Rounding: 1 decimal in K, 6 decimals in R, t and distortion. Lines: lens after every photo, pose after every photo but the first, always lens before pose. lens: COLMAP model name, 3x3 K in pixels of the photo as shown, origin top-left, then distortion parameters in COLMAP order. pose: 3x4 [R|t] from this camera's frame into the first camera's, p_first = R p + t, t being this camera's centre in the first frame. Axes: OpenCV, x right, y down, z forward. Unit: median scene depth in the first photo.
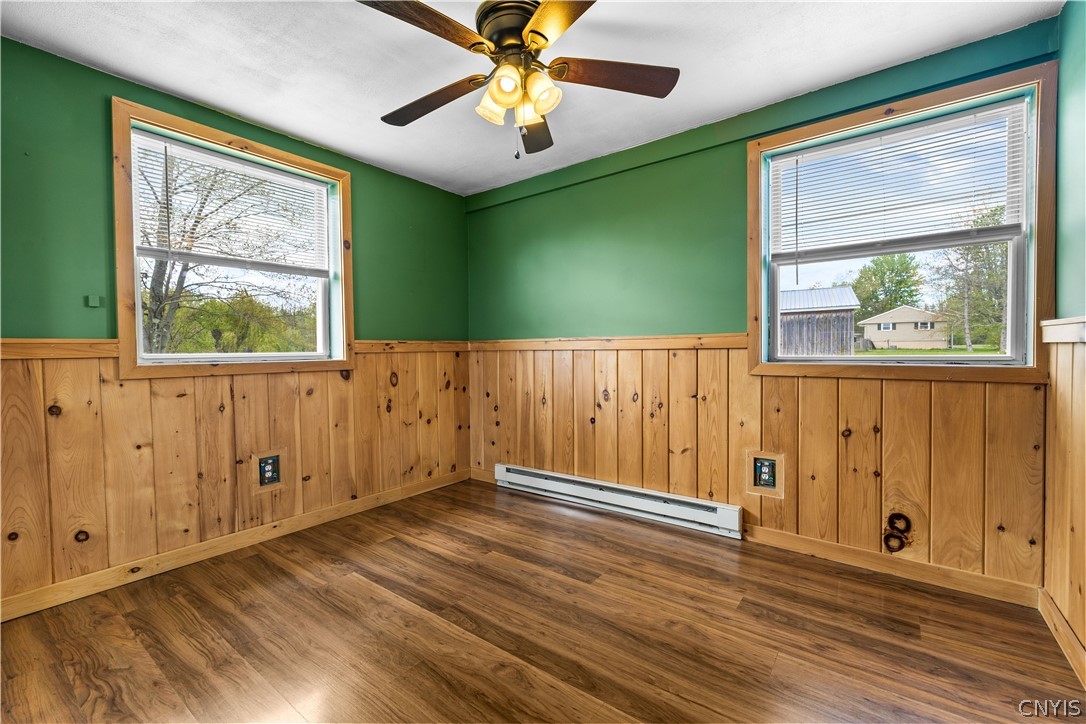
lens RADIAL K [[455.6, 0, 538.0], [0, 455.6, 360.0], [0, 0, 1]] dist [0.001716, -0.000547]
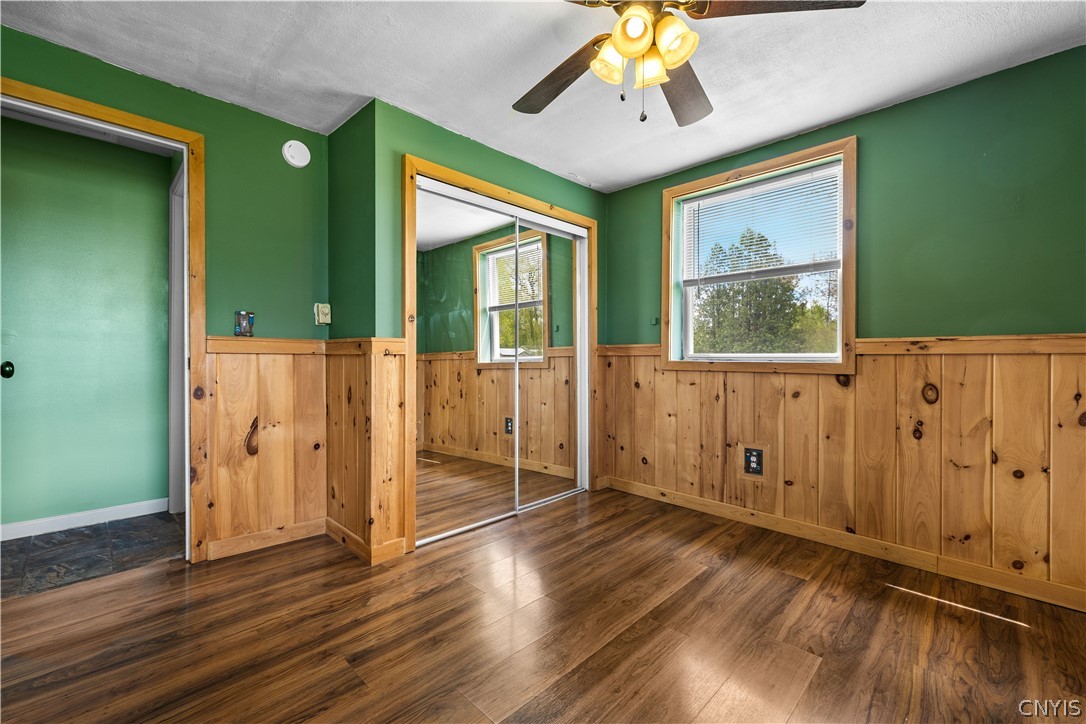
lens RADIAL K [[455.6, 0, 536.8], [0, 455.6, 361.0], [0, 0, 1]] dist [0.001716, -0.000547]
pose [[-0.134557, 0.018053, -0.990741, 0.552196], [-0.025510, 0.999440, 0.021677, -0.008068], [0.990577, 0.028191, -0.134021, 0.625667]]
